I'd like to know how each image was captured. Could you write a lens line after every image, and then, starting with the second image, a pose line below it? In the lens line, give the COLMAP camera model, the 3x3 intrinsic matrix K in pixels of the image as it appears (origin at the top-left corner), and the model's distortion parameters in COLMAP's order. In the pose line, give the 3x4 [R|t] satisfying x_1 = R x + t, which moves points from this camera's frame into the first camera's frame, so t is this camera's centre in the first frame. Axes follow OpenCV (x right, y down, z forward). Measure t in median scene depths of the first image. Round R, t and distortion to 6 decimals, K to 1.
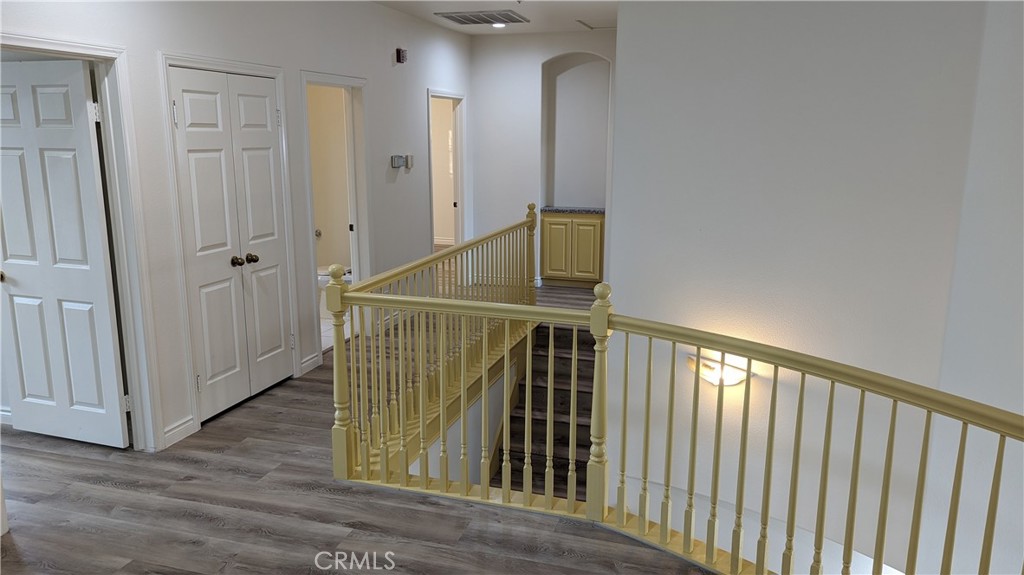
lens RADIAL K [[739.4, 0, 512.0], [0, 739.4, 287.5], [0, 0, 1]] dist [-0.002537, -0.001962]
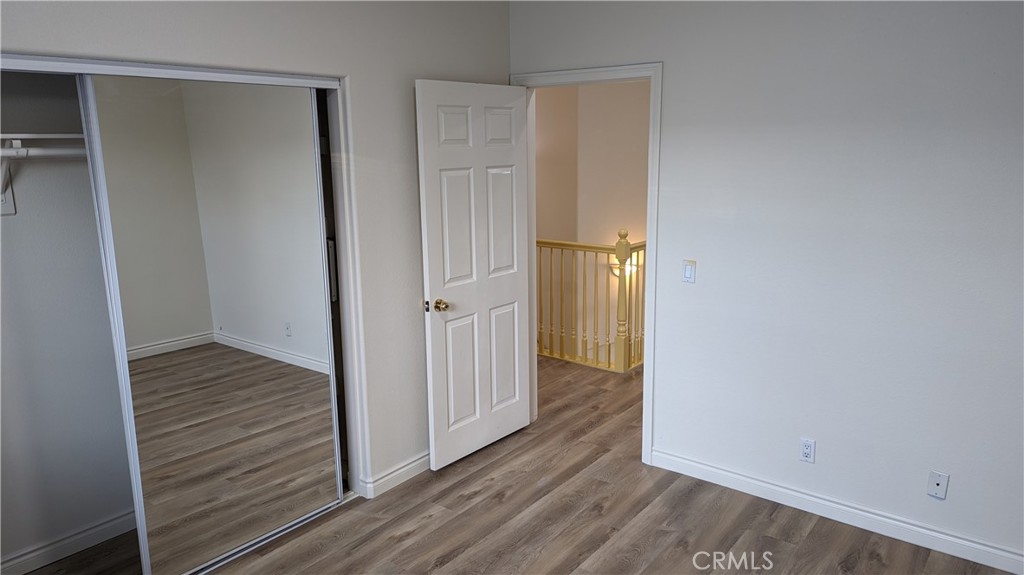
lens RADIAL K [[729.6, 0, 517.5], [0, 729.6, 279.3], [0, 0, 1]] dist [0.052911, -0.002982]
pose [[0.351668, -0.183579, 0.917948, -1.595405], [0.212536, 0.970633, 0.112692, -0.140003], [-0.911678, 0.155467, 0.380358, 0.567052]]
